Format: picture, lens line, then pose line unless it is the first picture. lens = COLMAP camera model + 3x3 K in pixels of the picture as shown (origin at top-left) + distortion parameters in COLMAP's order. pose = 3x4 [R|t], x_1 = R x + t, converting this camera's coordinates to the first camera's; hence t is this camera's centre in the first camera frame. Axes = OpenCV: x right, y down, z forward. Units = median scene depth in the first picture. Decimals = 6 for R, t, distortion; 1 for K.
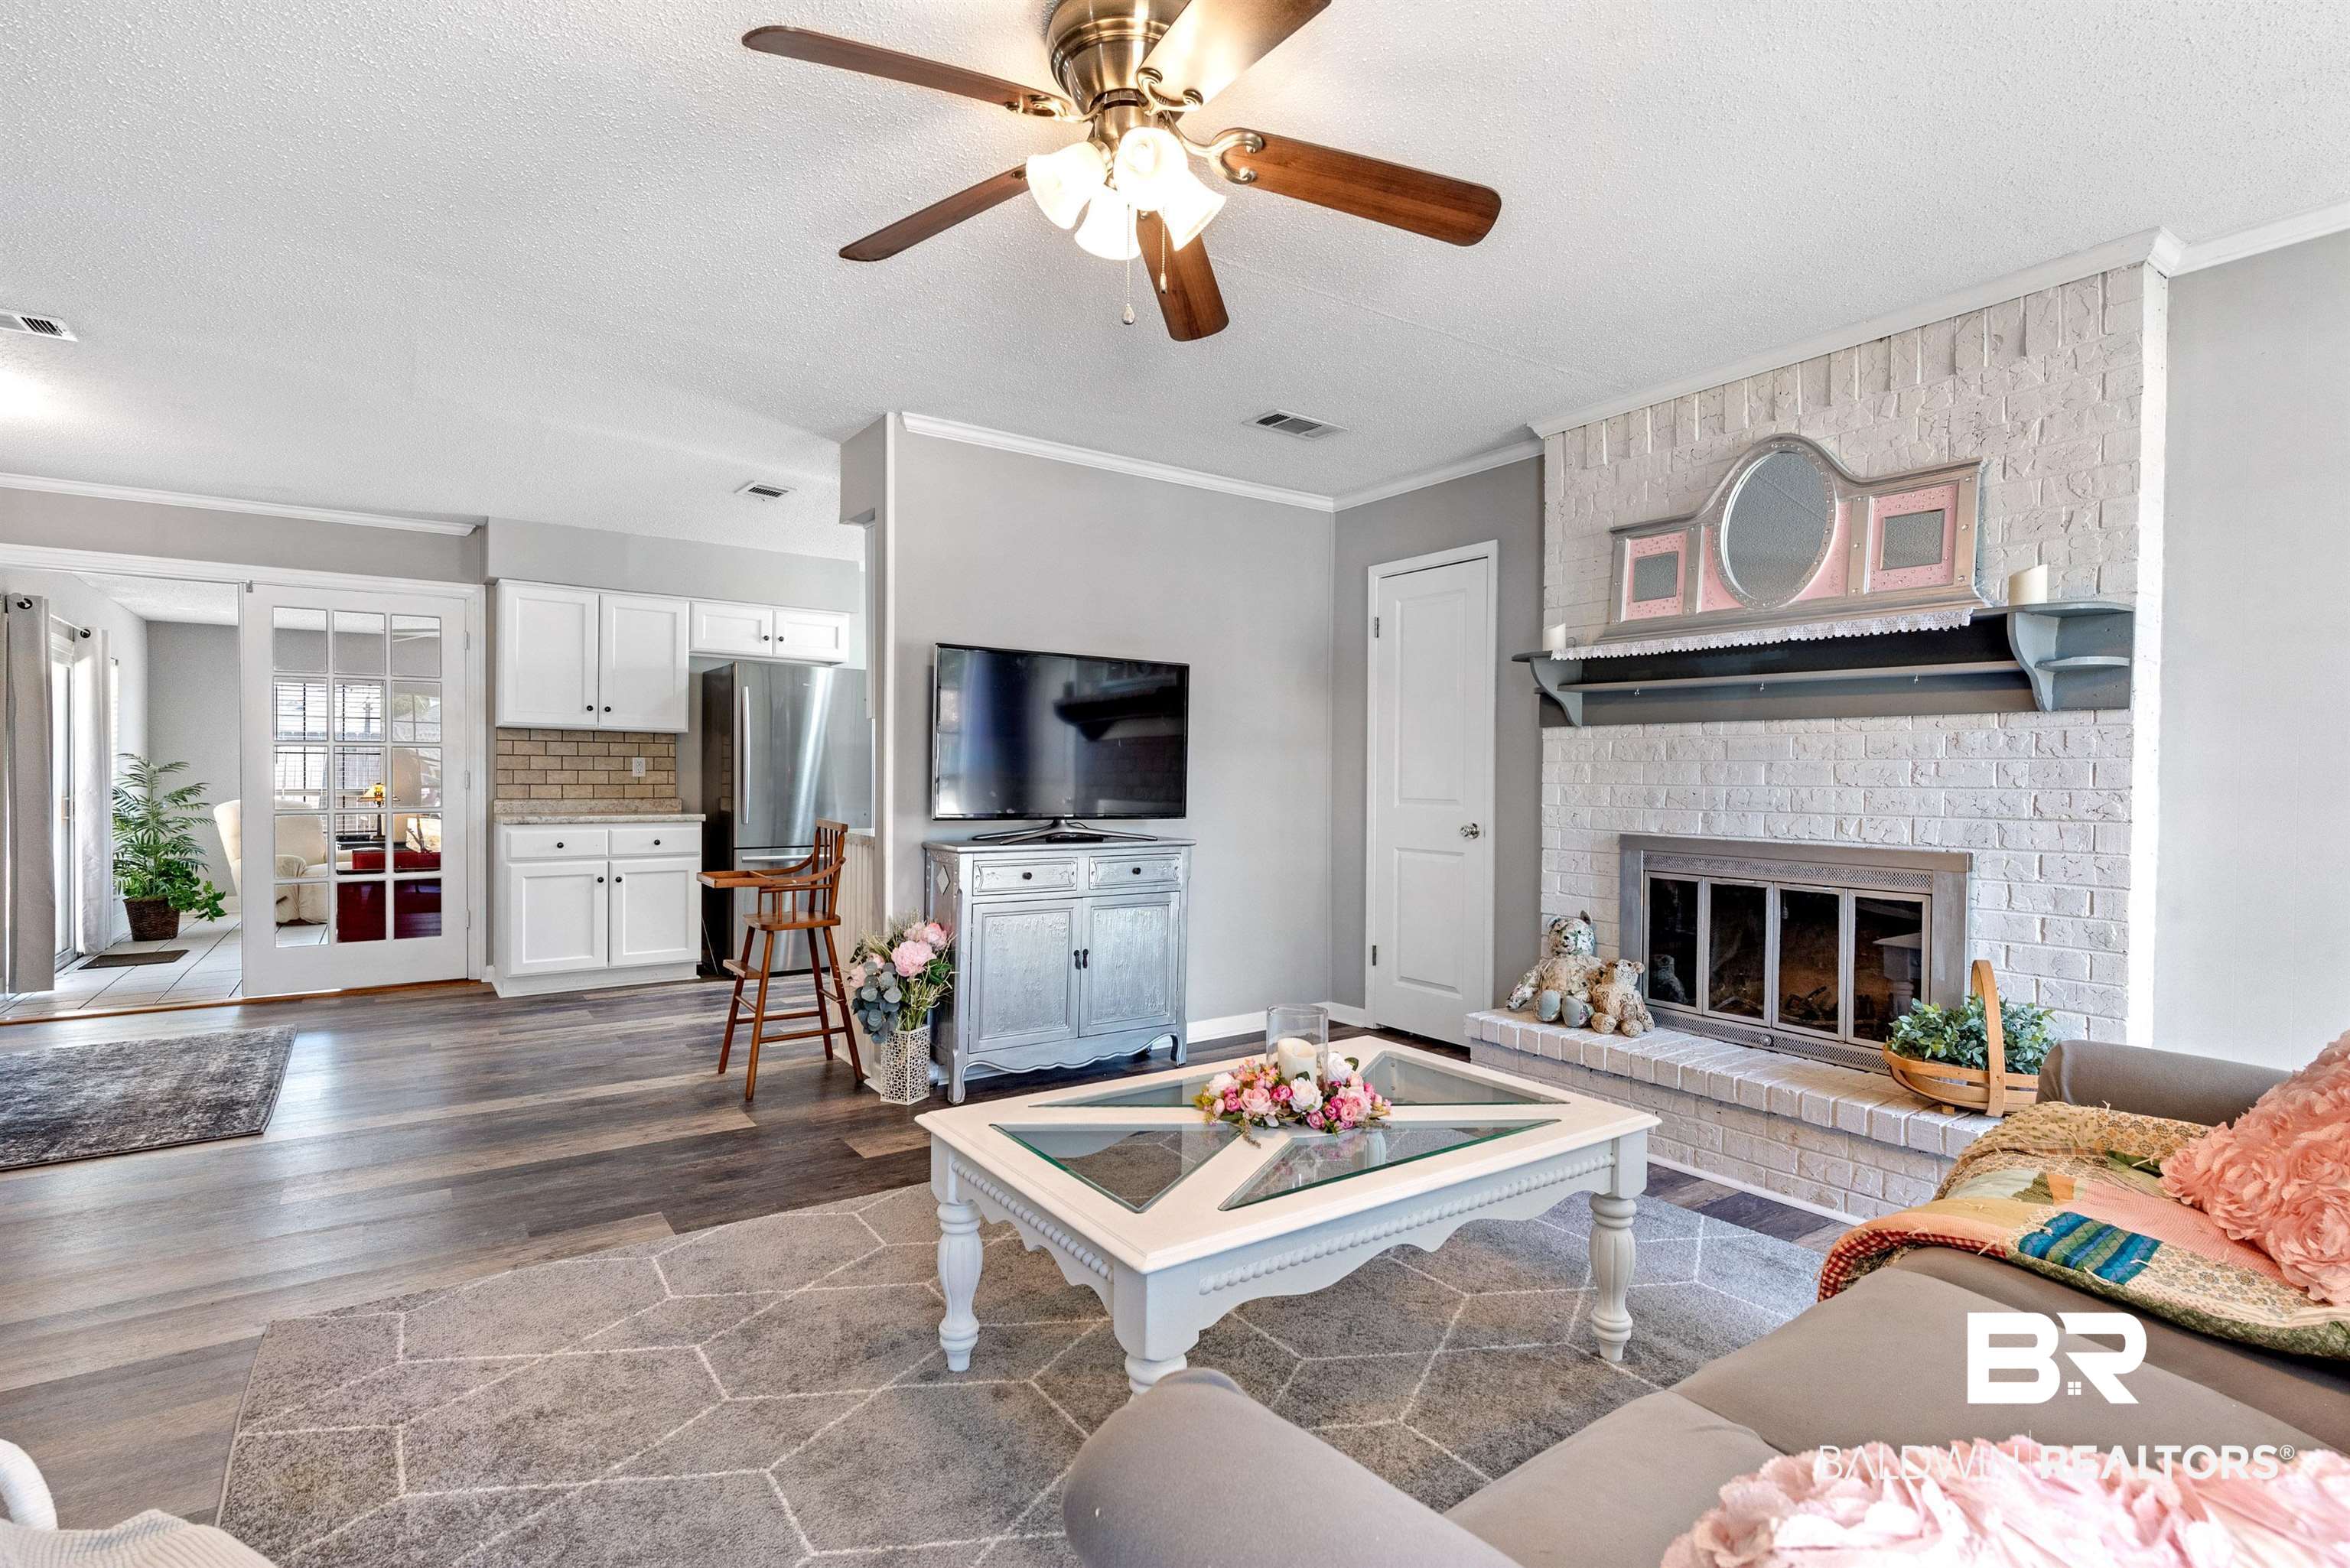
lens RADIAL K [[1125.1, 0, 1166.5], [0, 1125.1, 786.5], [0, 0, 1]] dist [0.027208, -0.013060]
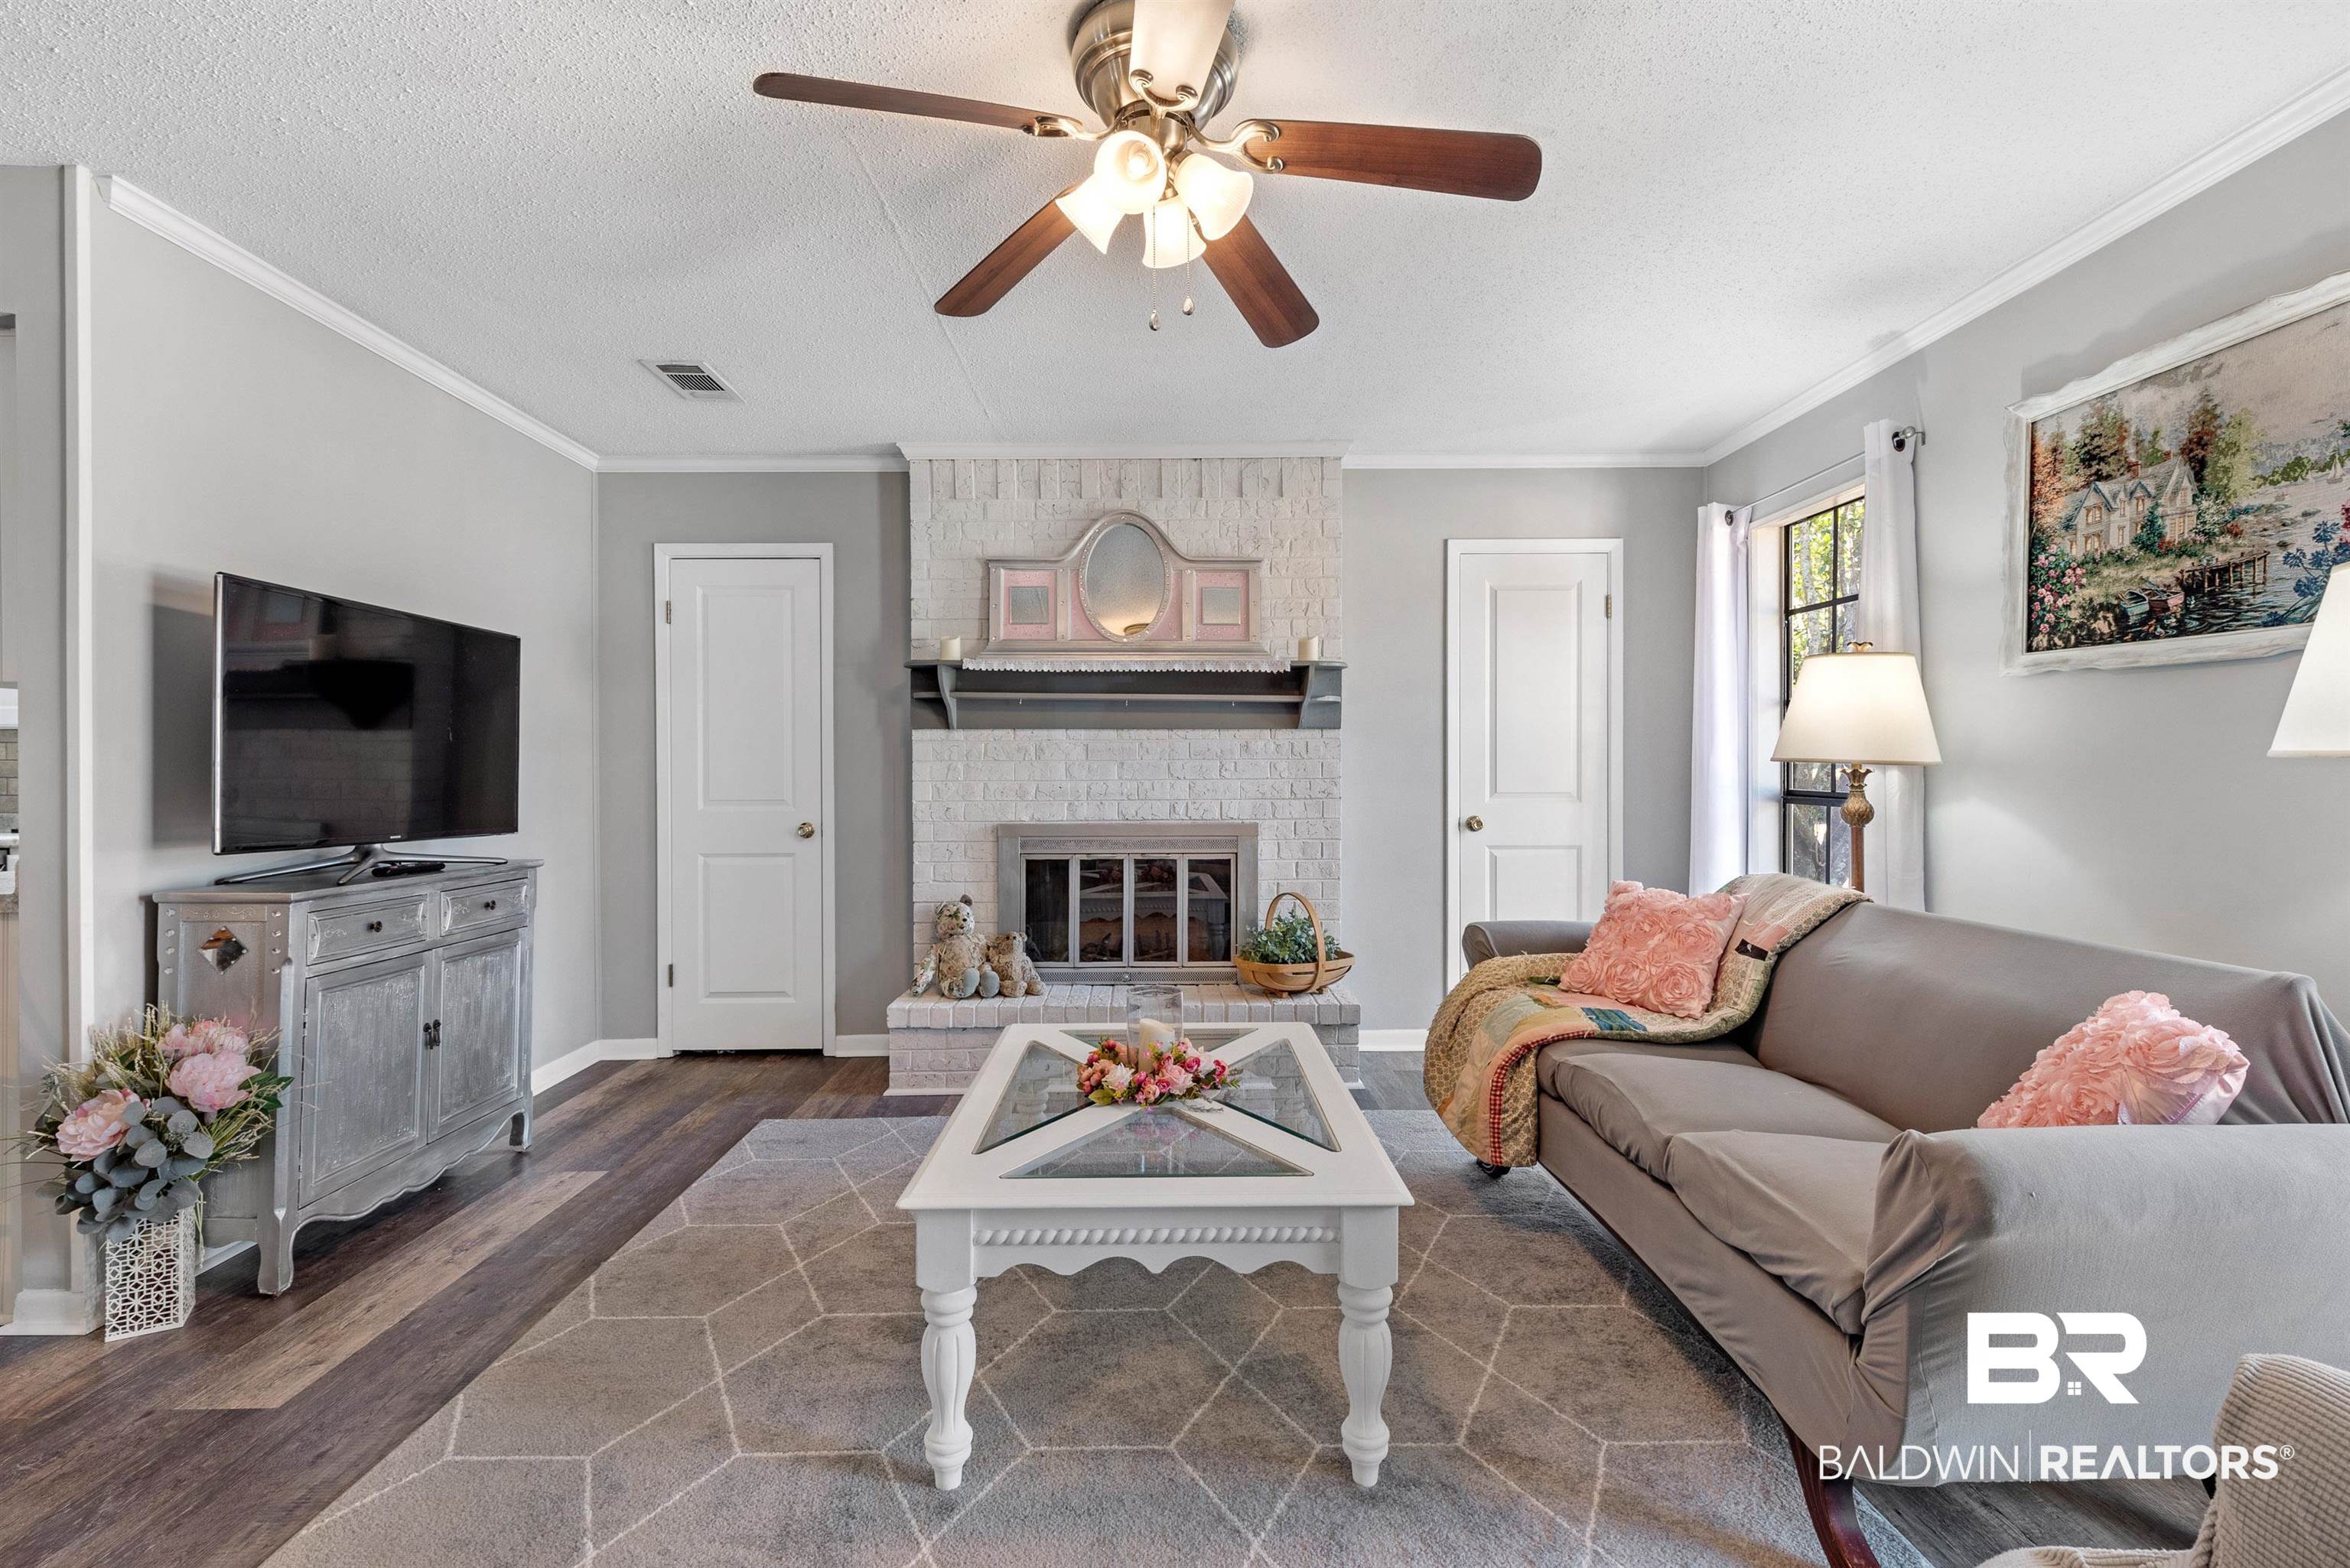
lens RADIAL K [[1109.3, 0, 1168.9], [0, 1109.3, 773.3], [0, 0, 1]] dist [0.014947, -0.006801]
pose [[0.560097, -0.009516, 0.828372, -0.401157], [0.017520, 0.999846, -0.000360, -0.005588], [-0.828242, 0.014715, 0.560178, 0.205021]]
